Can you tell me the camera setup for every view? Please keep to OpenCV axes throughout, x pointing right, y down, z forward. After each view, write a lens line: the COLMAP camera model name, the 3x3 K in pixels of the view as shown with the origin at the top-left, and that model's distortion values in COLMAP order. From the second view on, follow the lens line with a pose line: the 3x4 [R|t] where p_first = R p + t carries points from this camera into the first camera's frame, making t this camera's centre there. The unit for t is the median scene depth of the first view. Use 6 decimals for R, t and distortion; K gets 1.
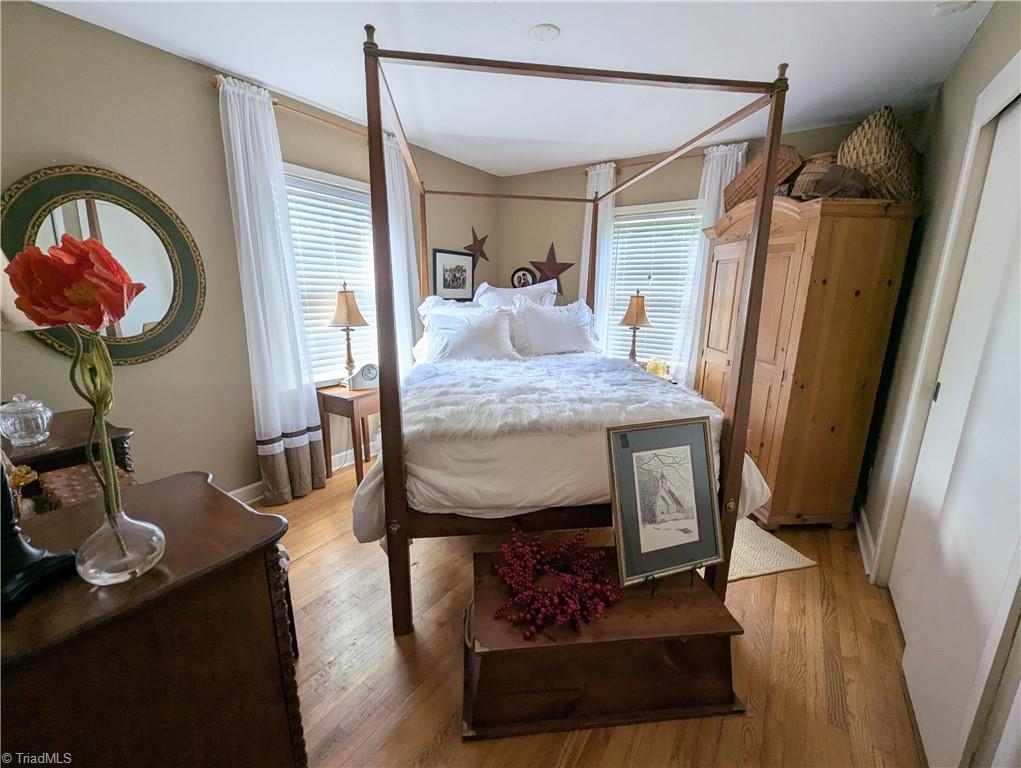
lens RADIAL K [[424.7, 0, 515.3], [0, 424.7, 383.3], [0, 0, 1]] dist [0.000873, -0.000876]
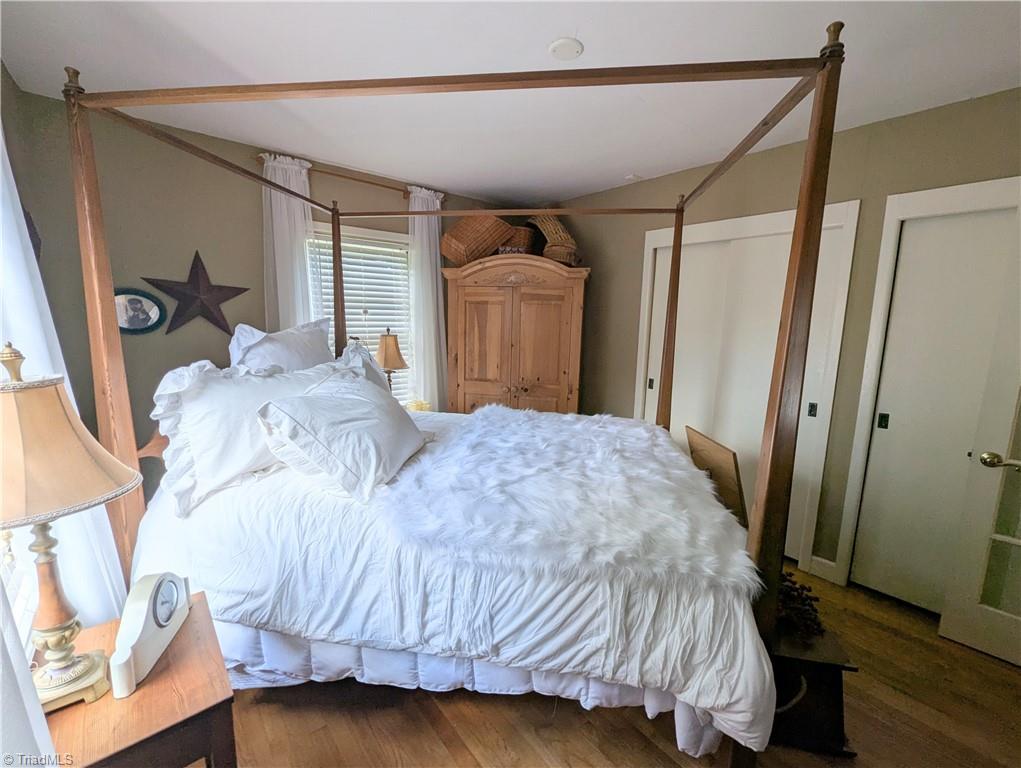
lens RADIAL K [[424.7, 0, 515.3], [0, 424.7, 383.3], [0, 0, 1]] dist [0.000873, -0.000876]
pose [[0.279345, -0.159915, 0.946781, -0.449652], [0.193681, 0.975150, 0.107561, -0.142856], [-0.940454, 0.153327, 0.303376, 0.478043]]
